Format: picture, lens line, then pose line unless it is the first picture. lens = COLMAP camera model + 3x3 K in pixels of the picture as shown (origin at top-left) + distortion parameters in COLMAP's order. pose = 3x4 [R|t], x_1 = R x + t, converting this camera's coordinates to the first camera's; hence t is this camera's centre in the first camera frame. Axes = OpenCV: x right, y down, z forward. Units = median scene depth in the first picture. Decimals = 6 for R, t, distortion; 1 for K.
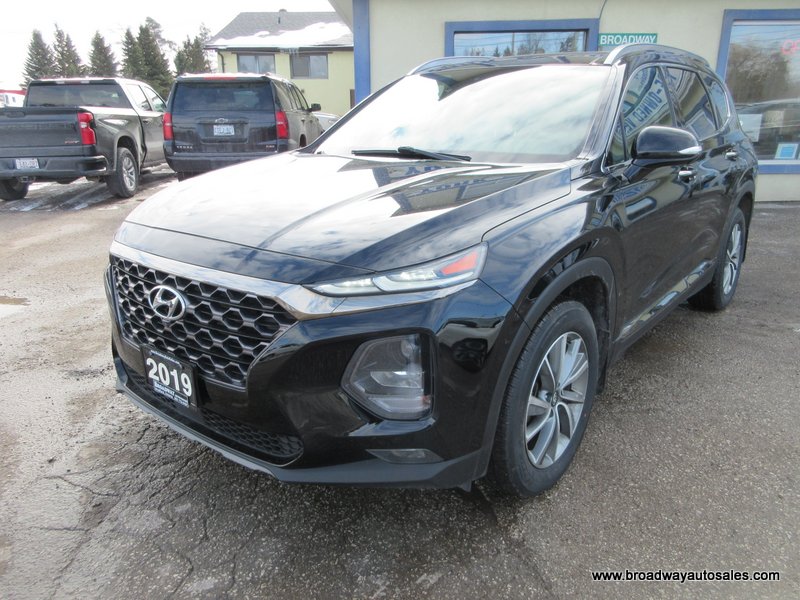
lens RADIAL K [[607.2, 0, 400.0], [0, 607.2, 300.0], [0, 0, 1]] dist [0.008607, -0.001182]
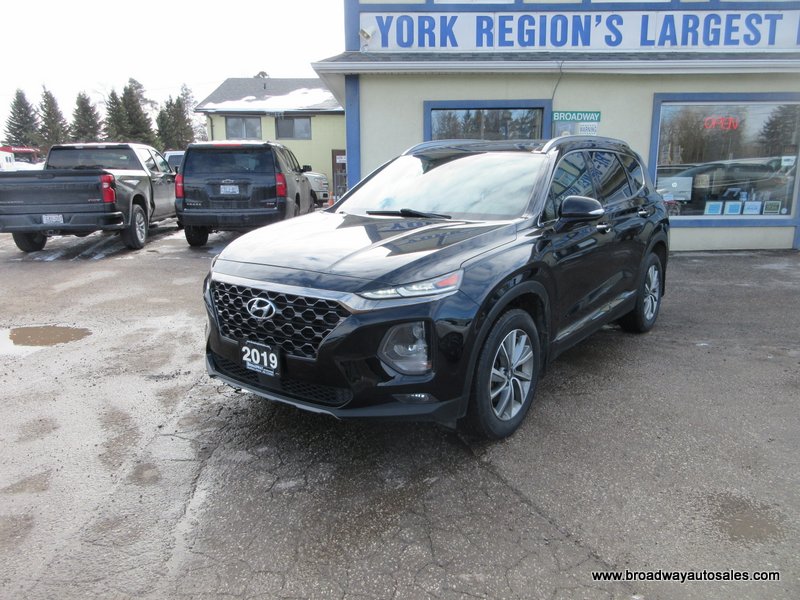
lens RADIAL K [[607.2, 0, 400.0], [0, 607.2, 300.0], [0, 0, 1]] dist [0.008607, -0.001182]
pose [[0.999152, -0.005844, 0.040749, -0.068801], [0.009311, 0.996302, -0.085410, 0.092662], [-0.040099, 0.085717, 0.995512, -0.446440]]
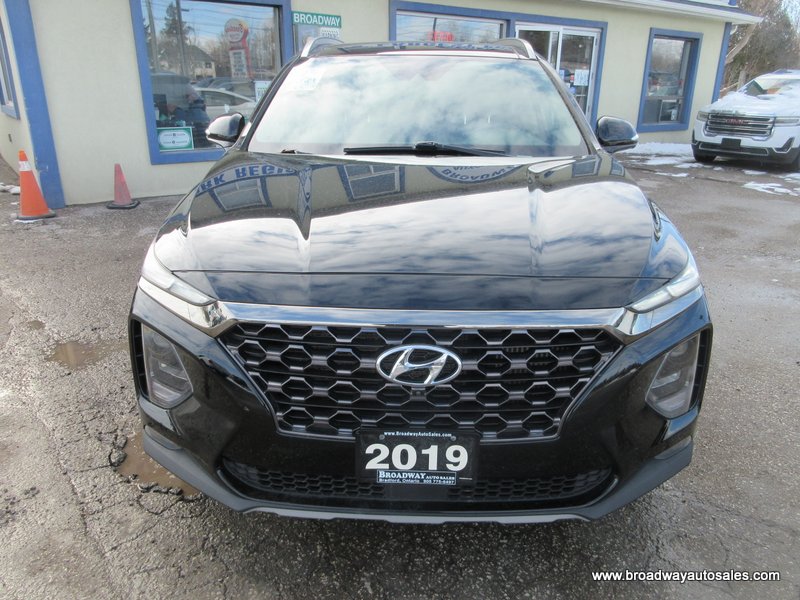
lens RADIAL K [[607.2, 0, 400.0], [0, 607.2, 300.0], [0, 0, 1]] dist [0.008607, -0.001182]
pose [[0.791094, -0.192472, 0.580624, -0.648280], [0.167345, 0.981093, 0.097218, -0.121953], [-0.588359, 0.020256, 0.808346, 0.299150]]
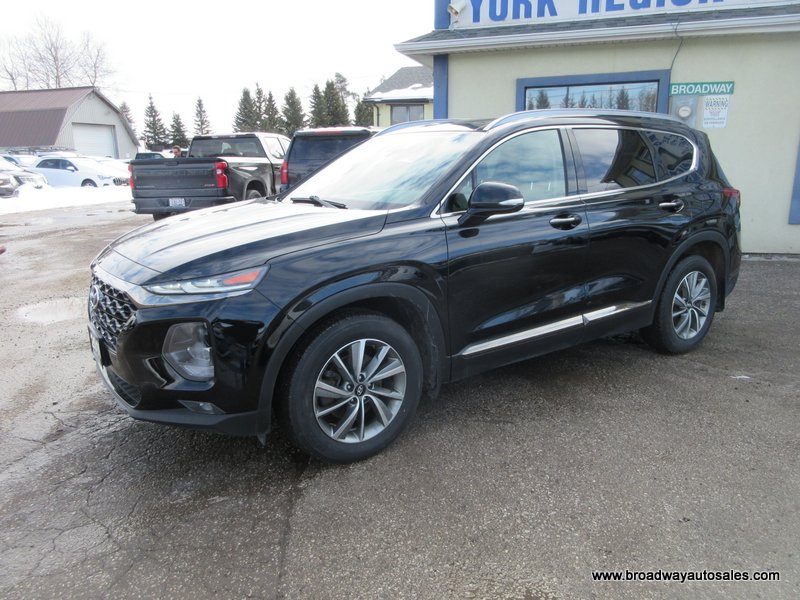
lens RADIAL K [[607.2, 0, 400.0], [0, 607.2, 300.0], [0, 0, 1]] dist [0.008607, -0.001182]
pose [[0.961621, 0.058142, -0.268150, 0.591320], [-0.075574, 0.995615, -0.055139, 0.031692], [0.263768, 0.073288, 0.961798, -0.206783]]
